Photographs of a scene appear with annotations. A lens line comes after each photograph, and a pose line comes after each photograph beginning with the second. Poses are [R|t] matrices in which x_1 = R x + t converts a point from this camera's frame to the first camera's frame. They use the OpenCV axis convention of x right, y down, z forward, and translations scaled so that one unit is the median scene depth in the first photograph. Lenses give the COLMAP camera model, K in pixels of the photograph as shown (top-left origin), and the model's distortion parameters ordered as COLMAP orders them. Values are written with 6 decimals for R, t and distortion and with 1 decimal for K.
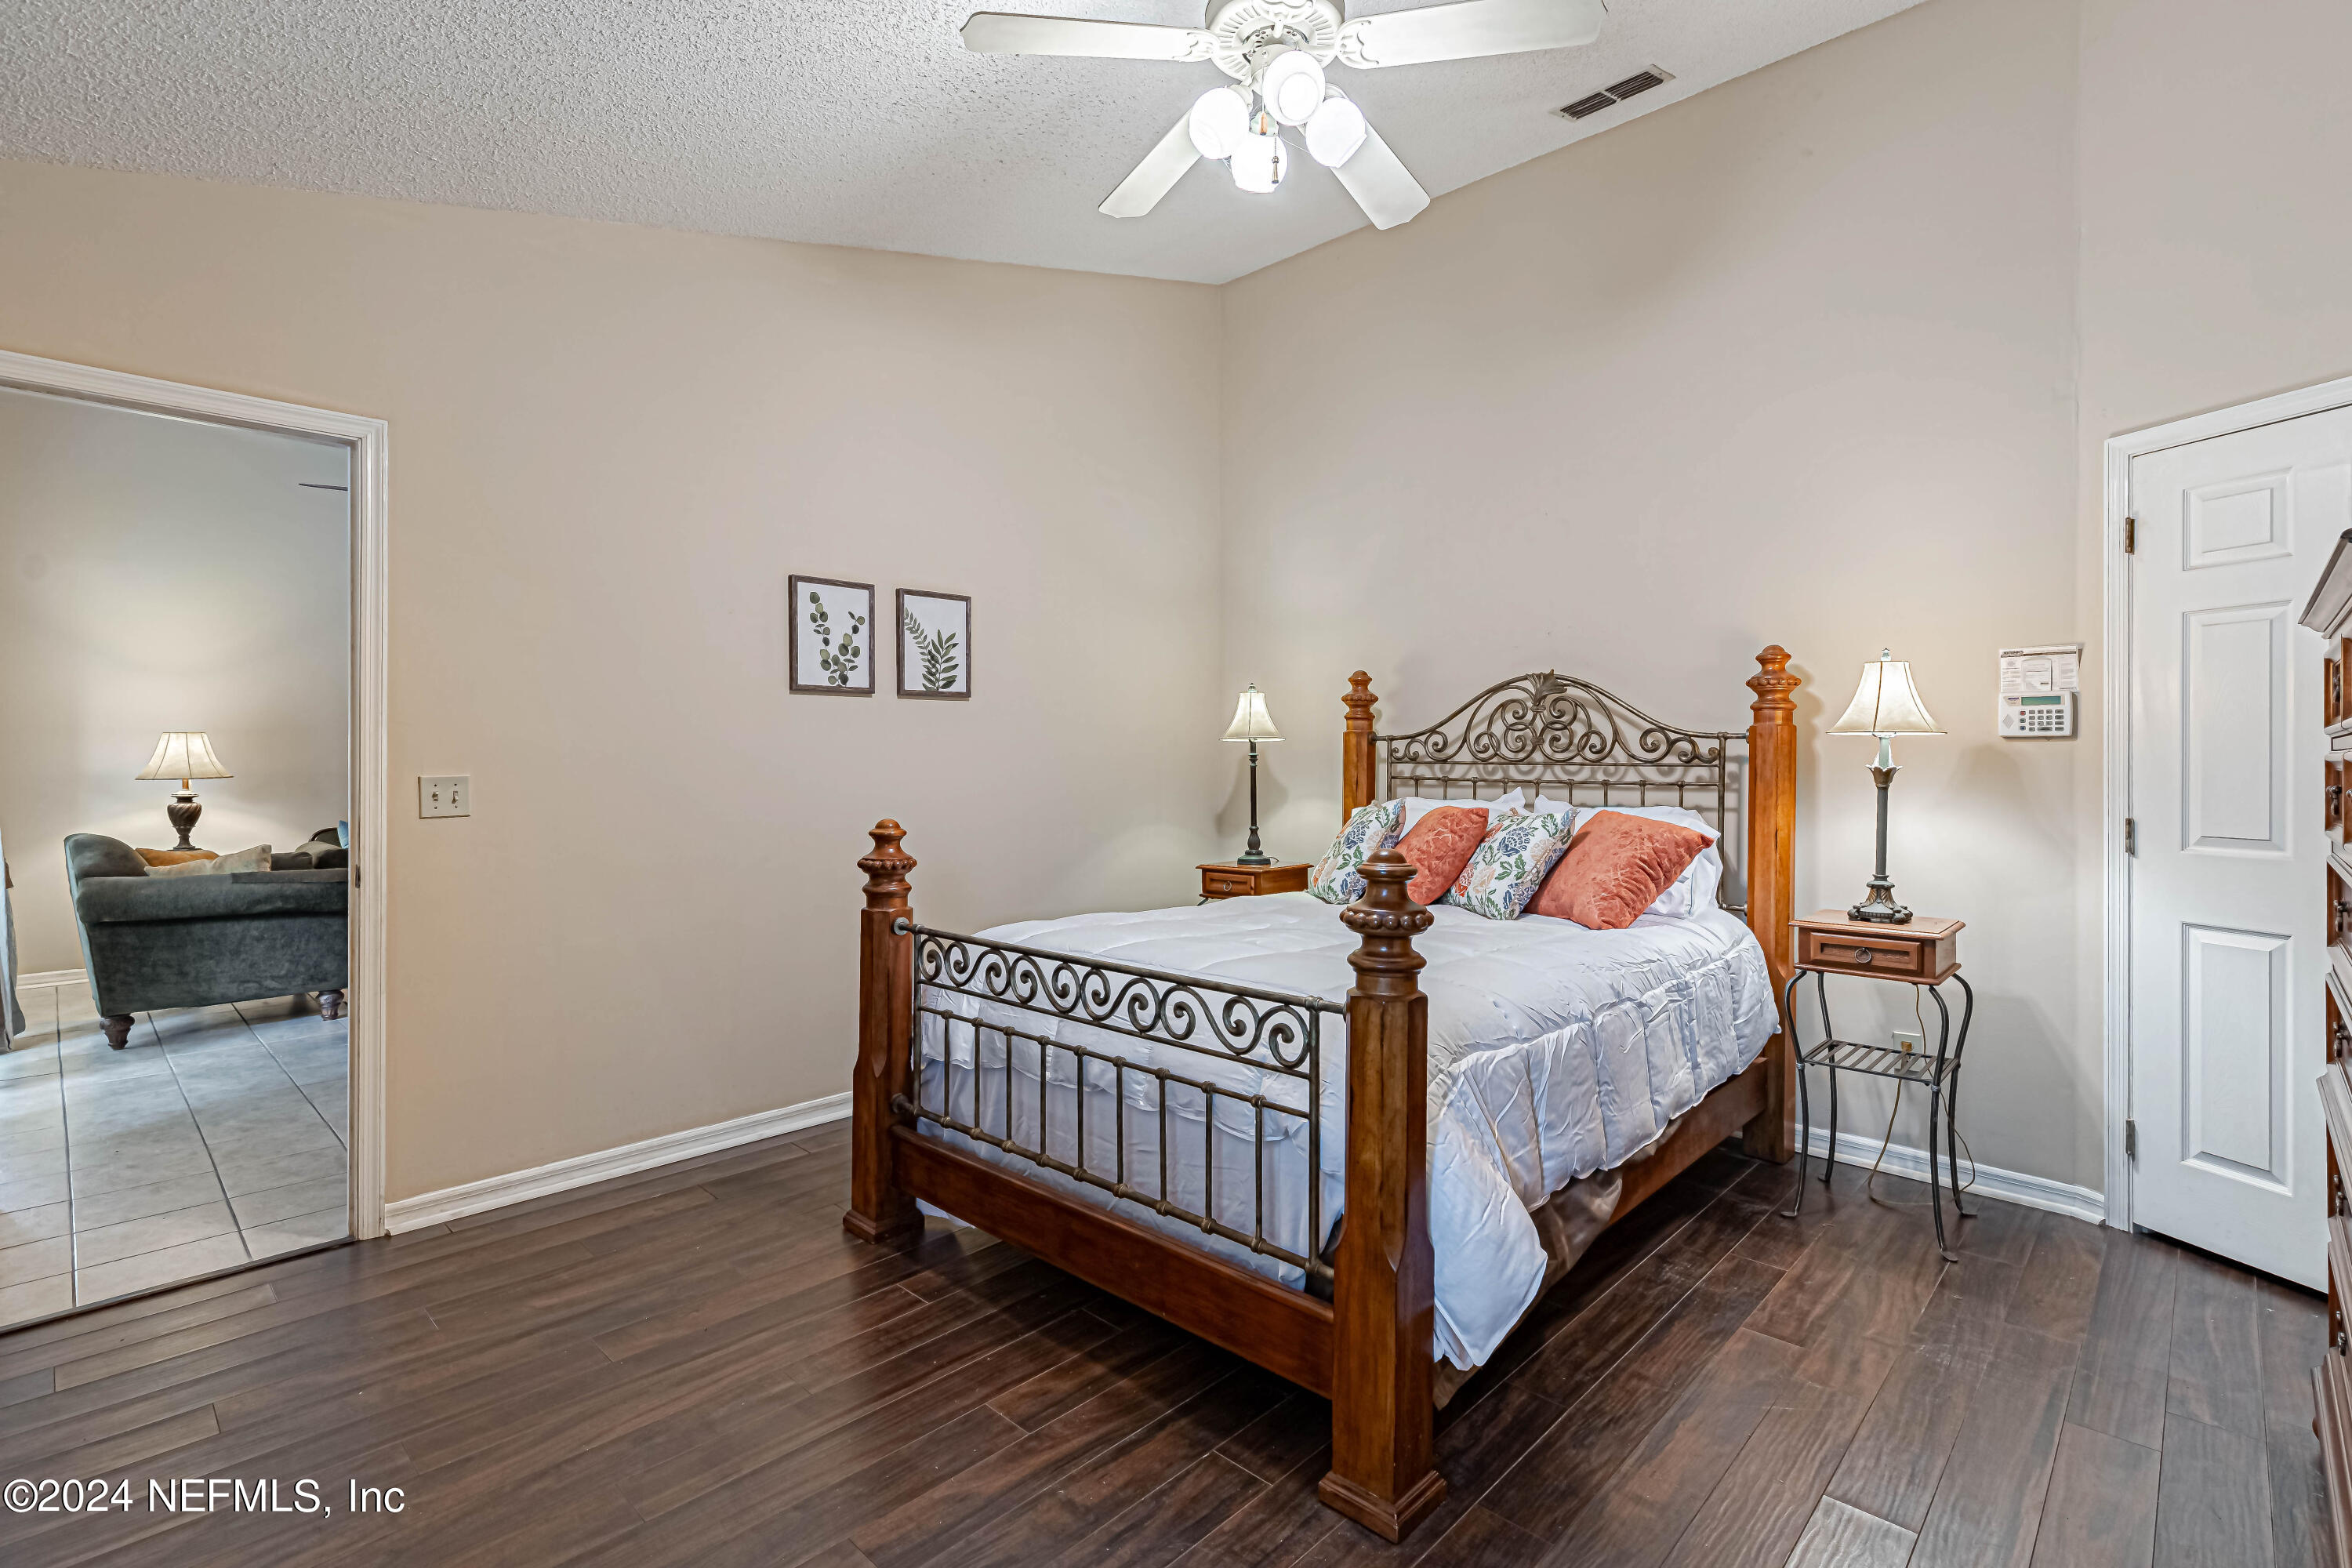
lens RADIAL K [[1068.2, 0, 1177.6], [0, 1068.2, 767.6], [0, 0, 1]] dist [0.013467, -0.002004]
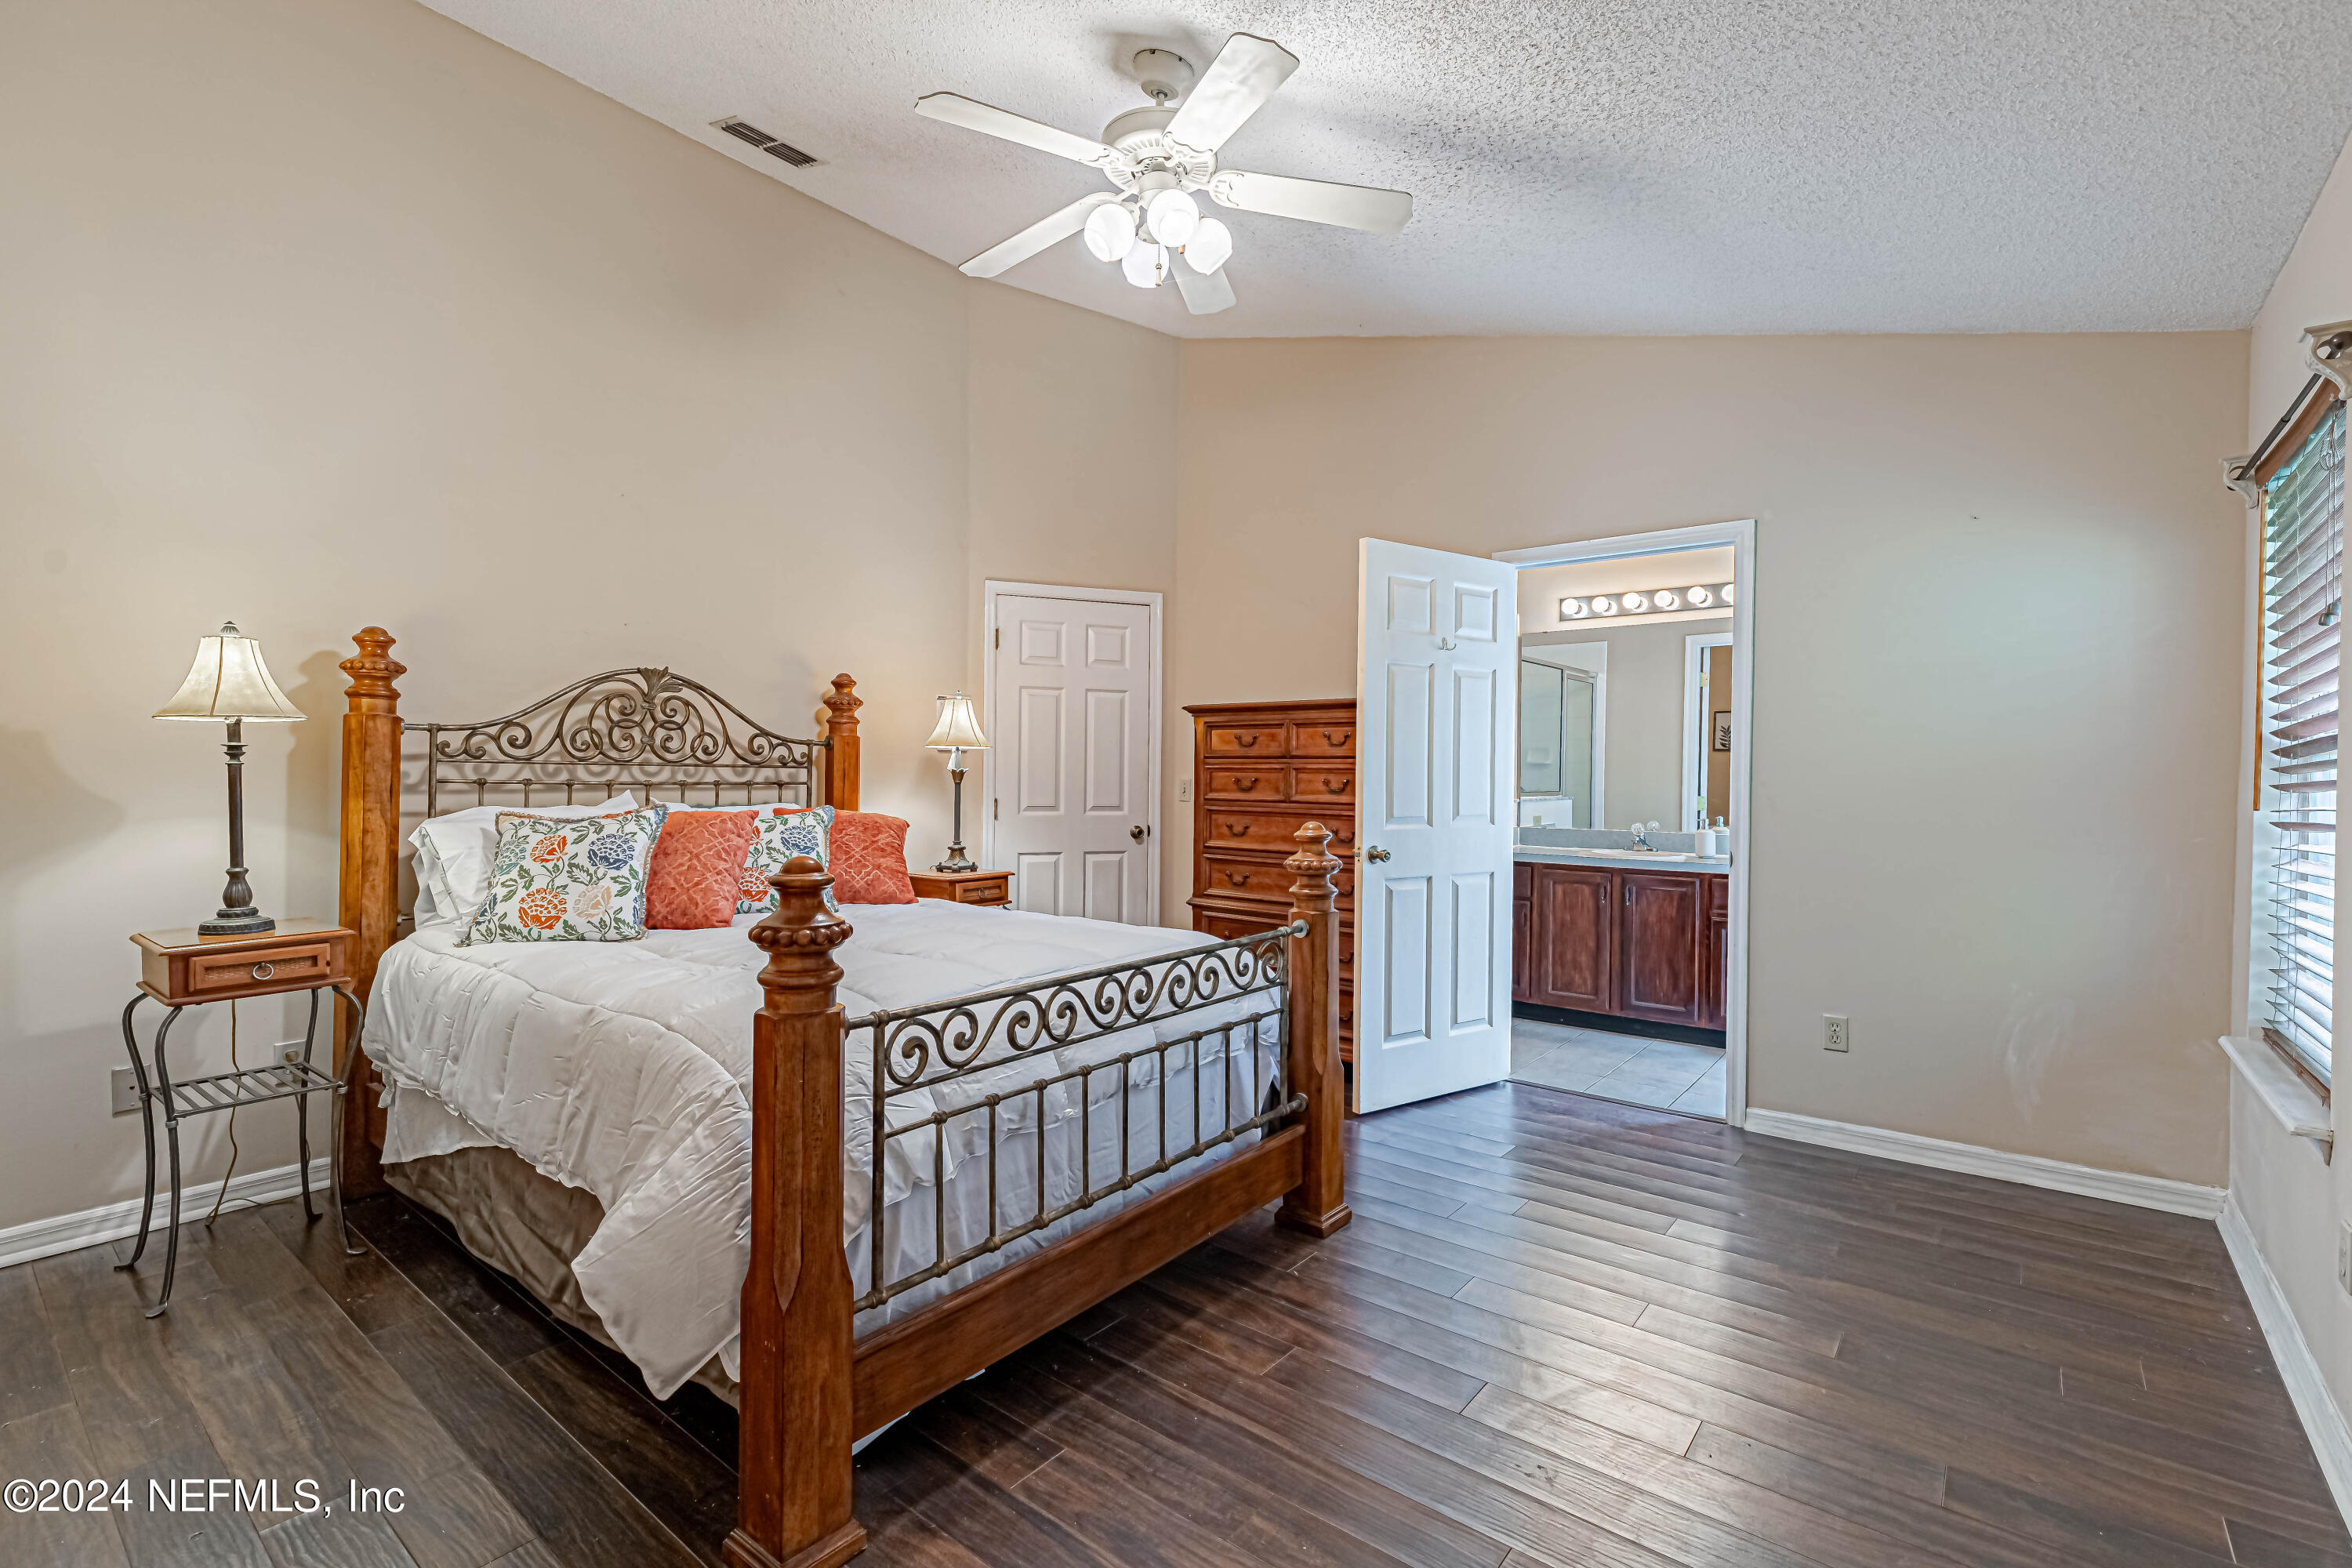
lens RADIAL K [[1068.2, 0, 1173.9], [0, 1068.2, 780.6], [0, 0, 1]] dist [0.013467, -0.002004]
pose [[-0.088555, -0.009911, 0.996022, -0.891939], [-0.004689, 0.999944, 0.009533, -0.000870], [-0.996060, -0.003826, -0.088597, 0.865466]]
